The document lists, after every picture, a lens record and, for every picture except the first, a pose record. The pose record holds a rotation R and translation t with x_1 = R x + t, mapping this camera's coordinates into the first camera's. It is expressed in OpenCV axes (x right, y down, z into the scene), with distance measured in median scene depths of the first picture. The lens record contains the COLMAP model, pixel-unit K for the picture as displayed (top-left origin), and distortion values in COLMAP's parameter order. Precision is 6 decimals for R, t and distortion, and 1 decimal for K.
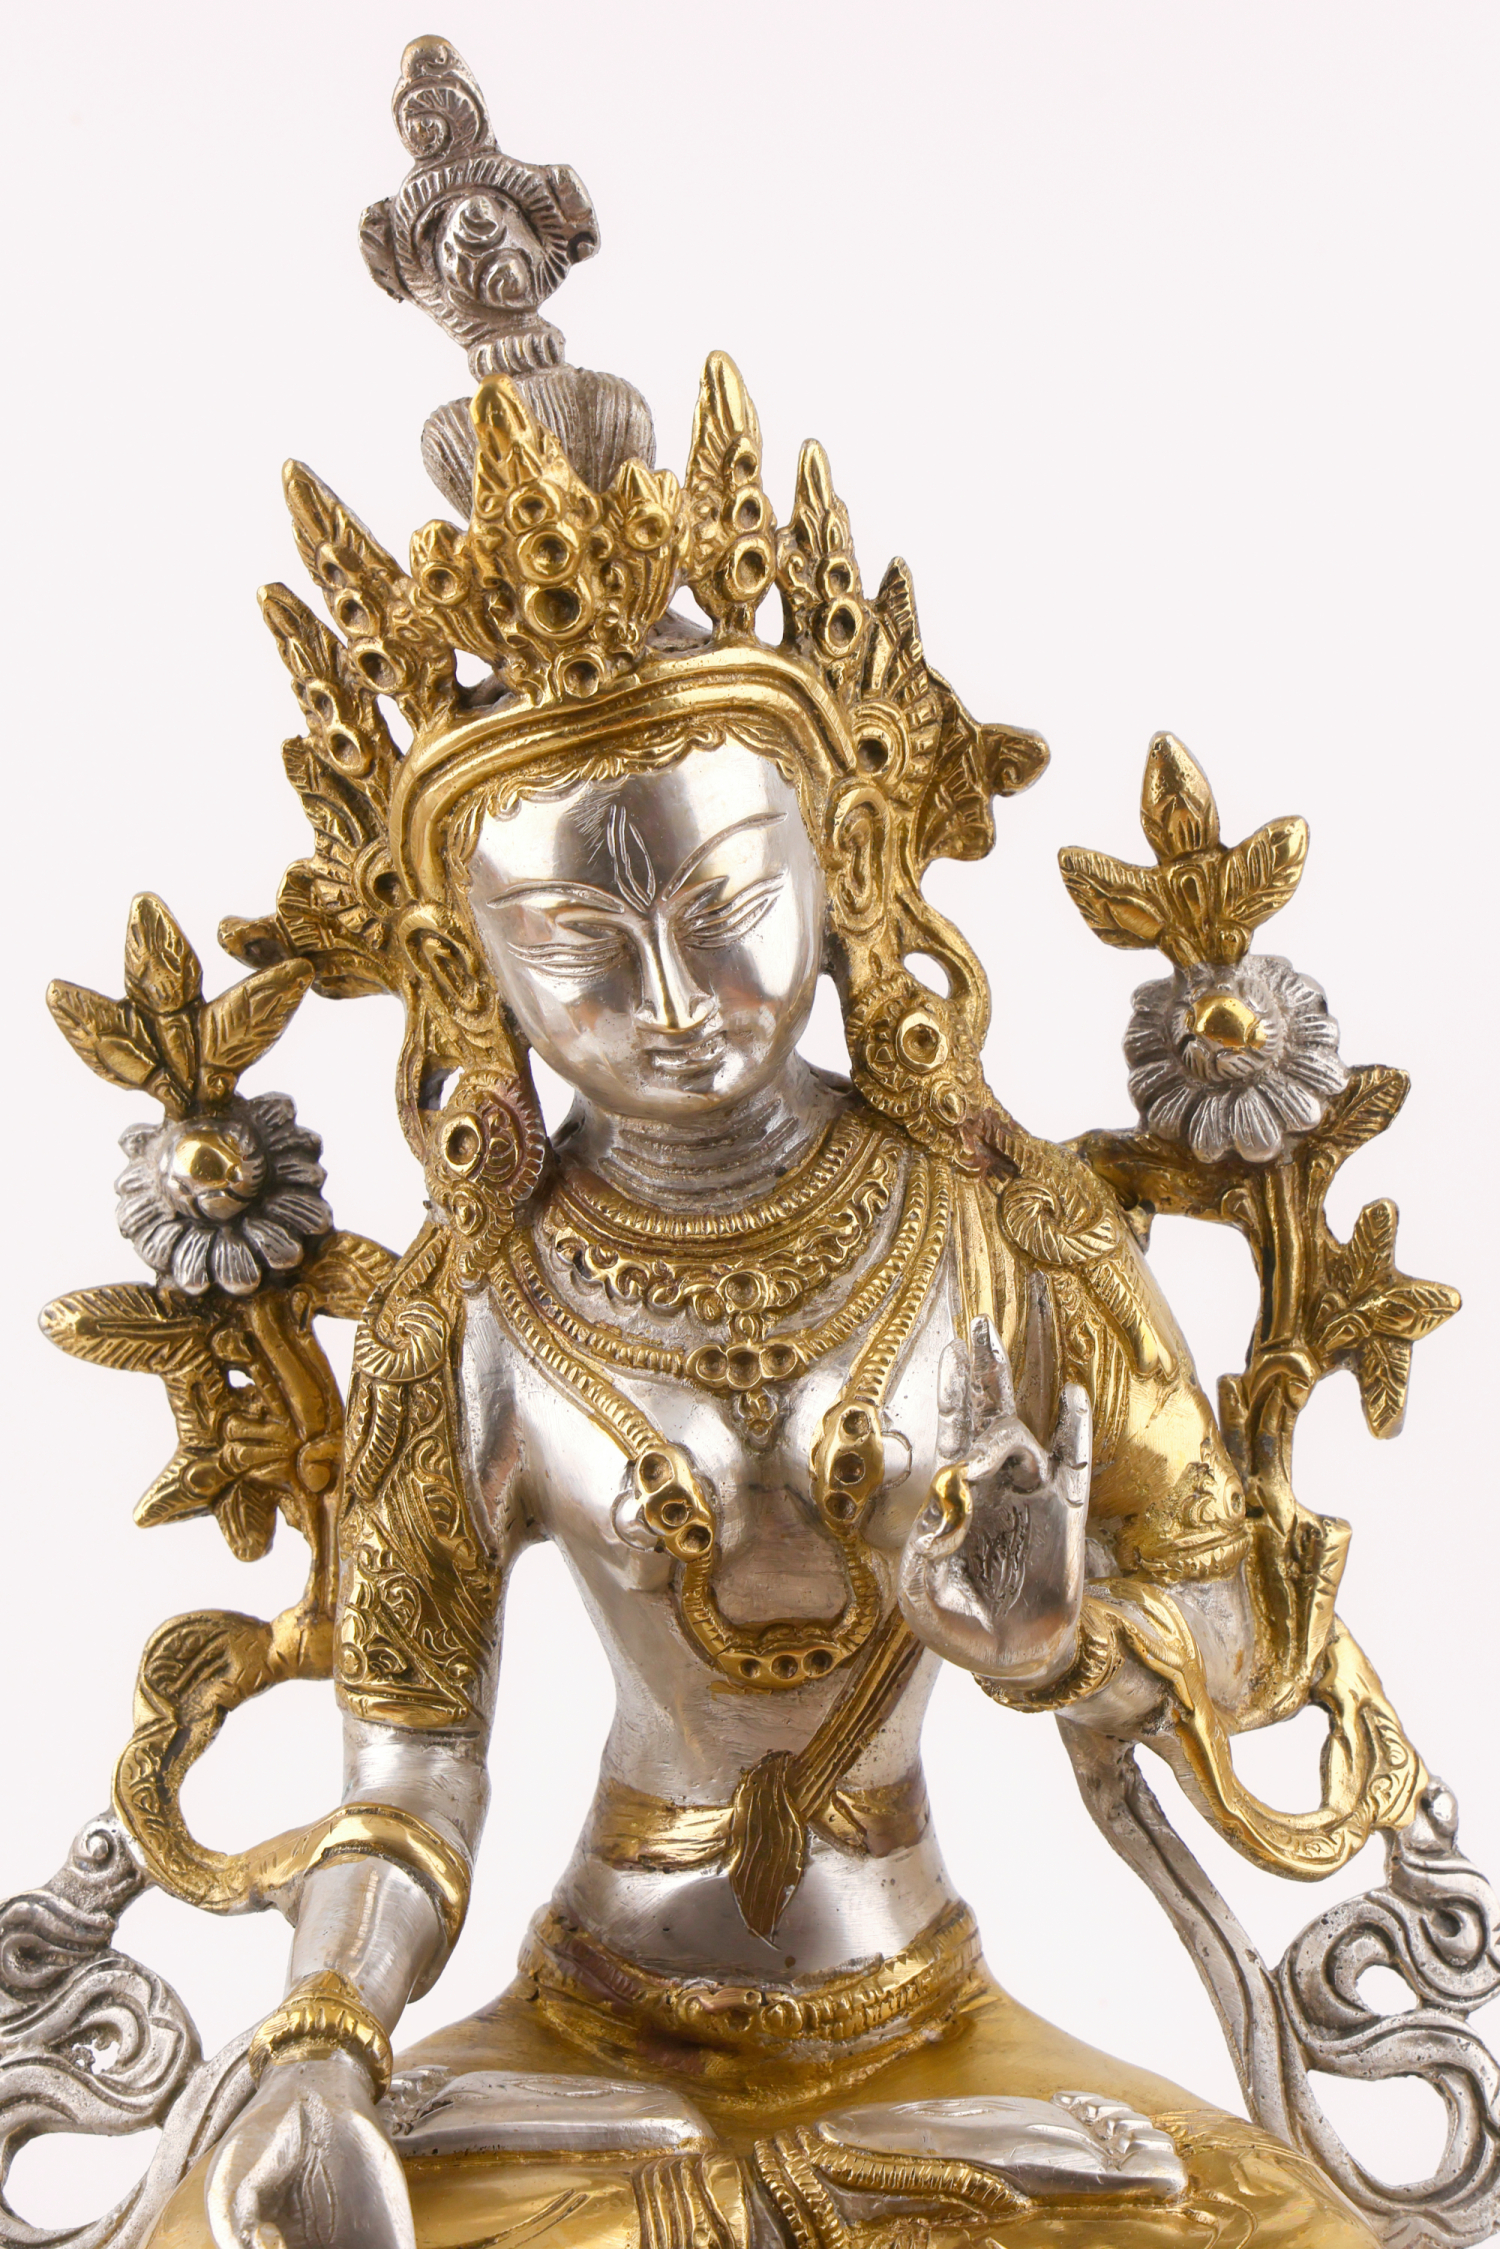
lens RADIAL K [[5319.1, 0, 760.8], [0, 5319.1, 1128.6], [0, 0, 1]] dist [-0.027487, 0.000000]
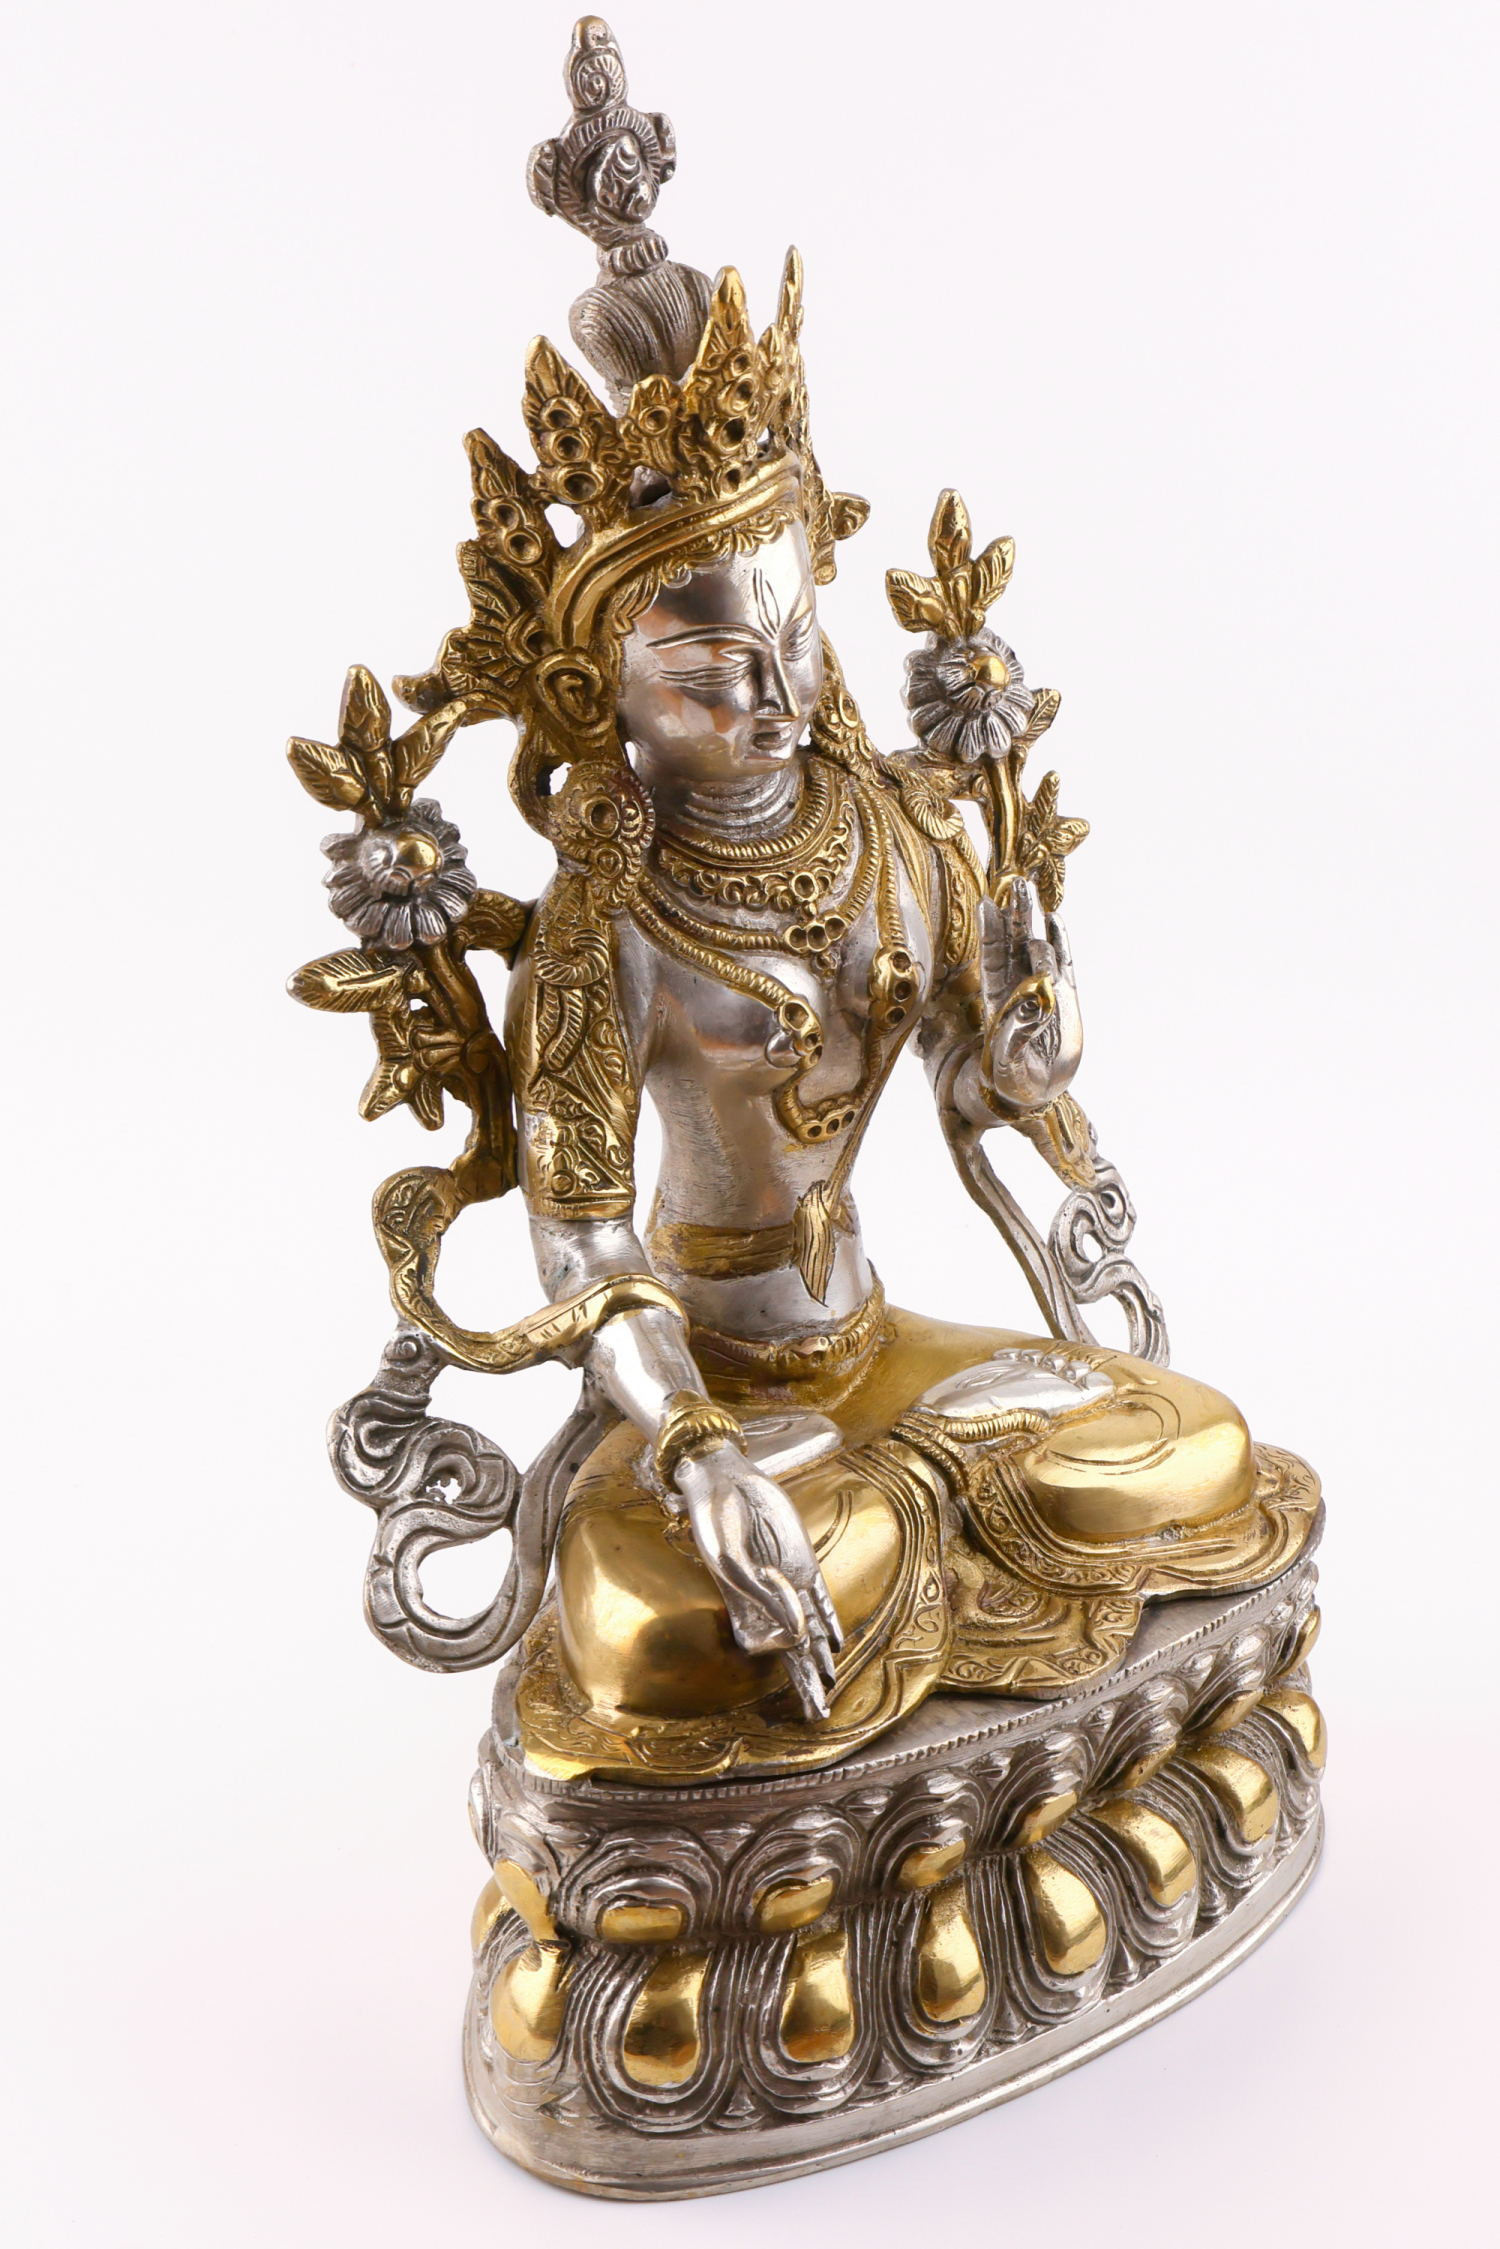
lens RADIAL K [[3160.7, 0, 870.4], [0, 3160.7, 1085.0], [0, 0, 1]] dist [0.000116, 0.000000]
pose [[0.781609, -0.188474, 0.594613, -0.520195], [0.106344, 0.979567, 0.170705, -0.063792], [-0.614637, -0.070191, 0.785681, 0.277720]]
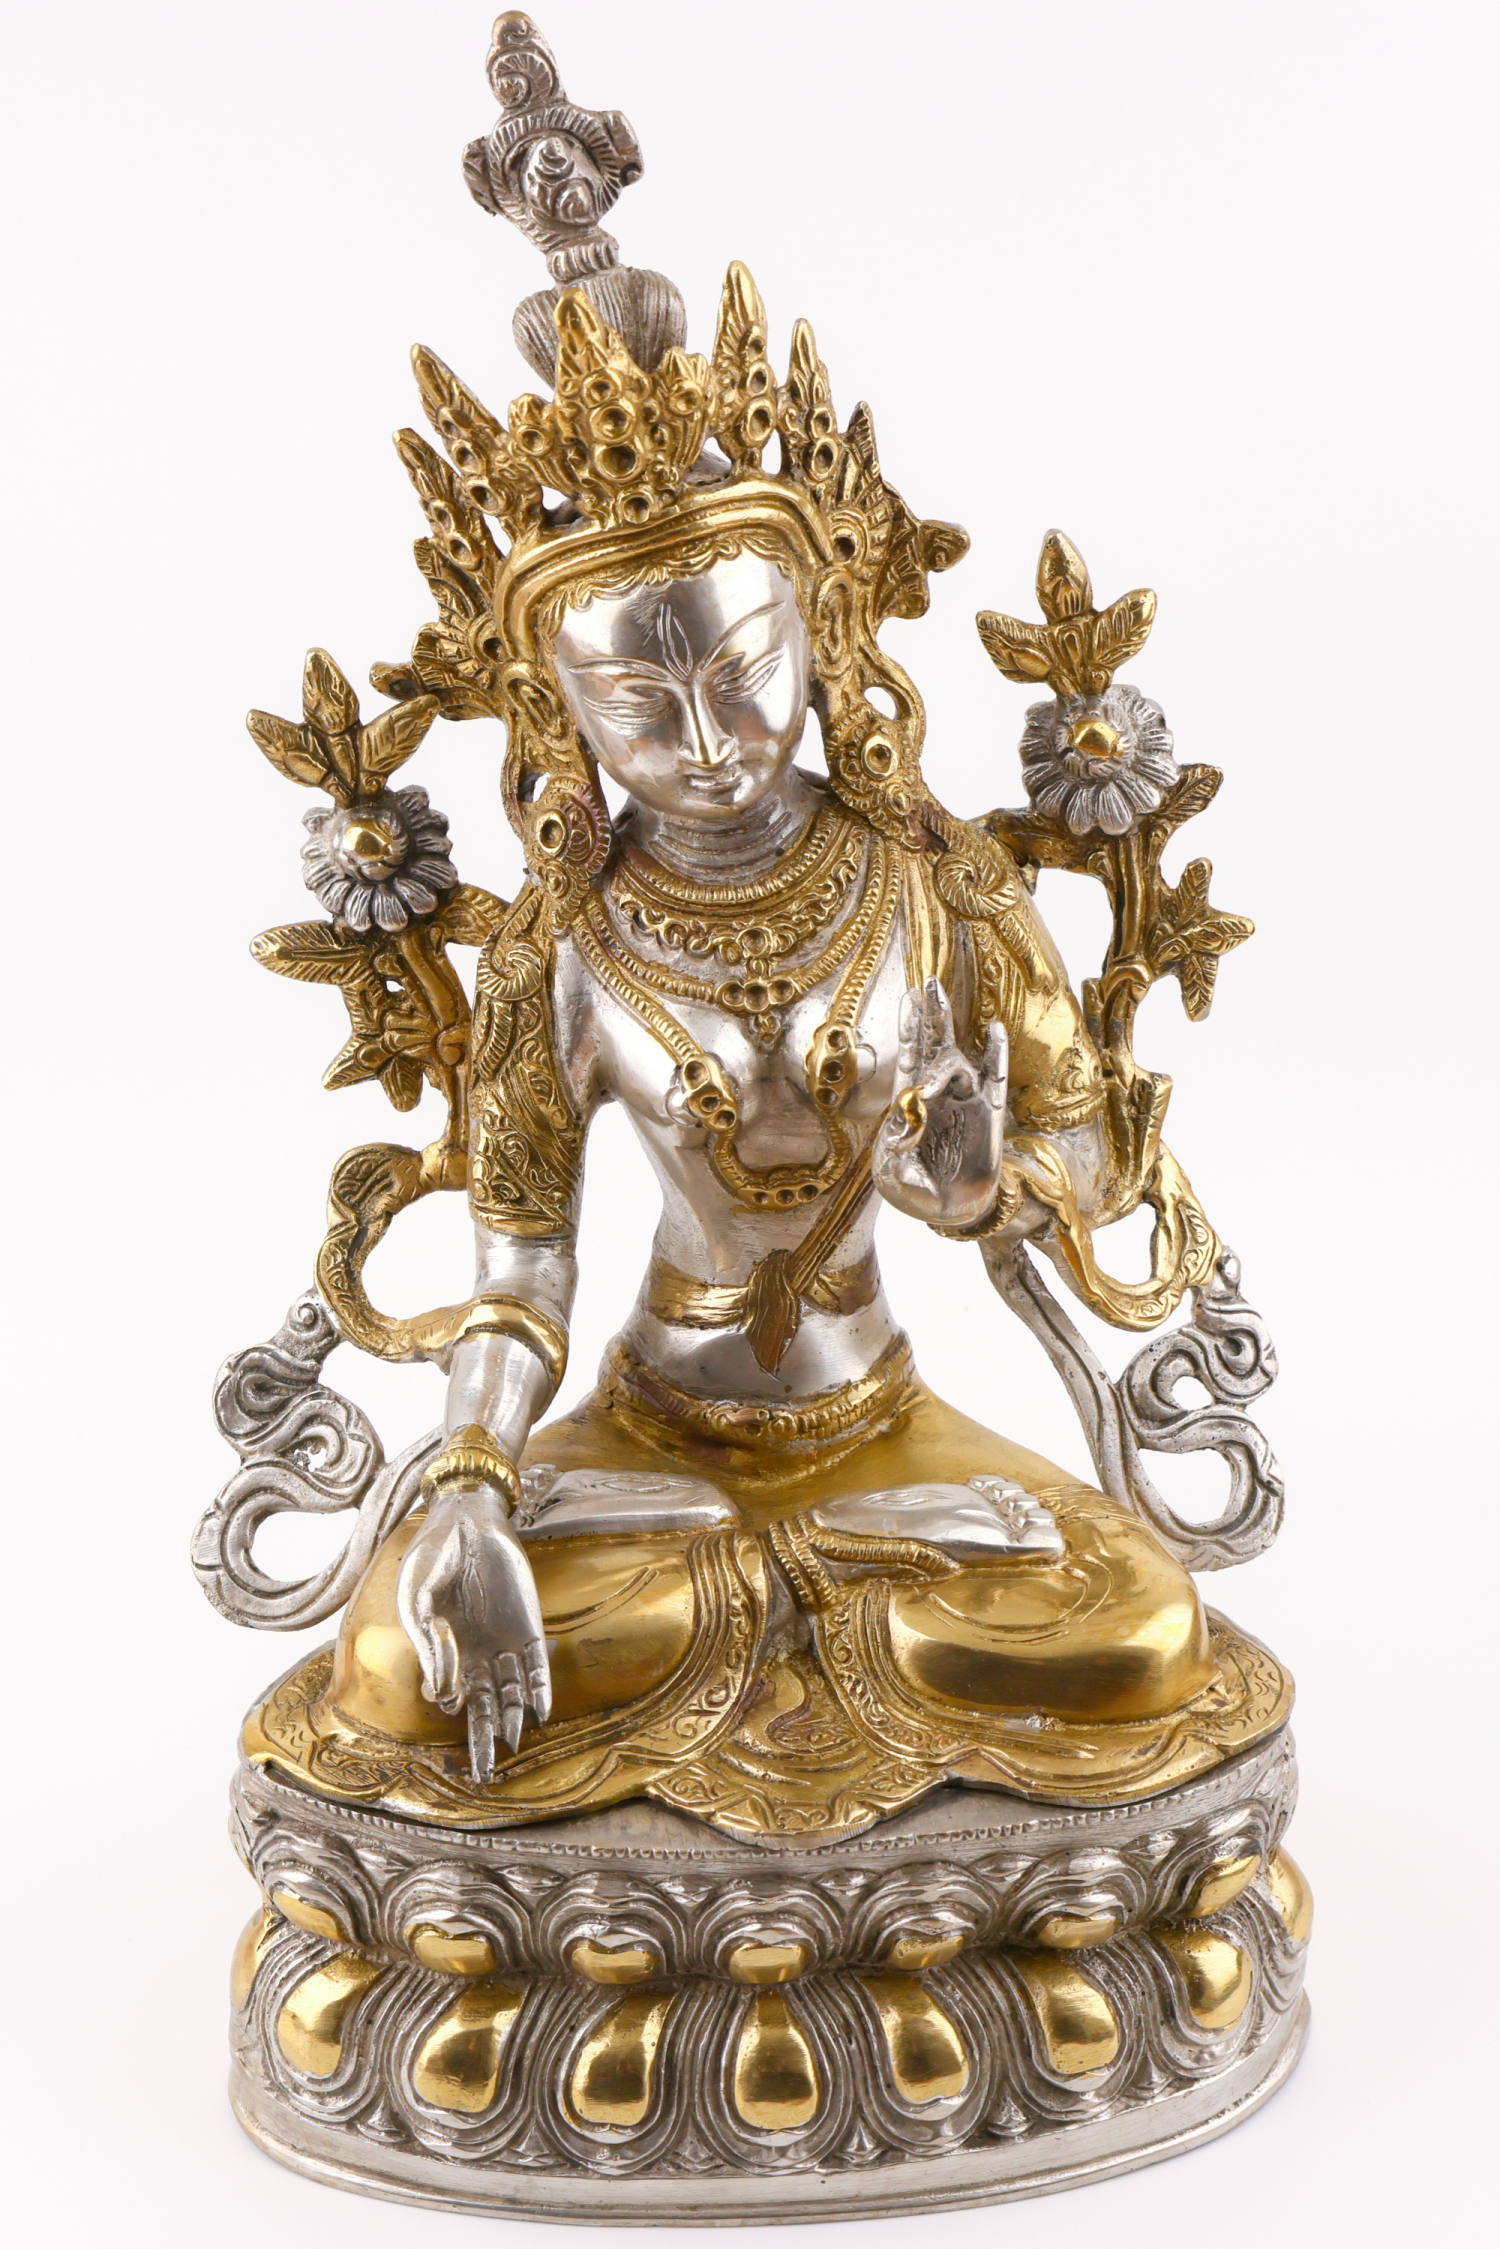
lens RADIAL K [[3138.7, 0, 787.1], [0, 3138.7, 1119.8], [0, 0, 1]] dist [-0.004648, 0.000000]
pose [[0.999028, -0.014304, 0.041689, -0.029605], [0.005497, 0.978924, 0.204150, -0.091073], [-0.043731, -0.203723, 0.978051, 0.174652]]
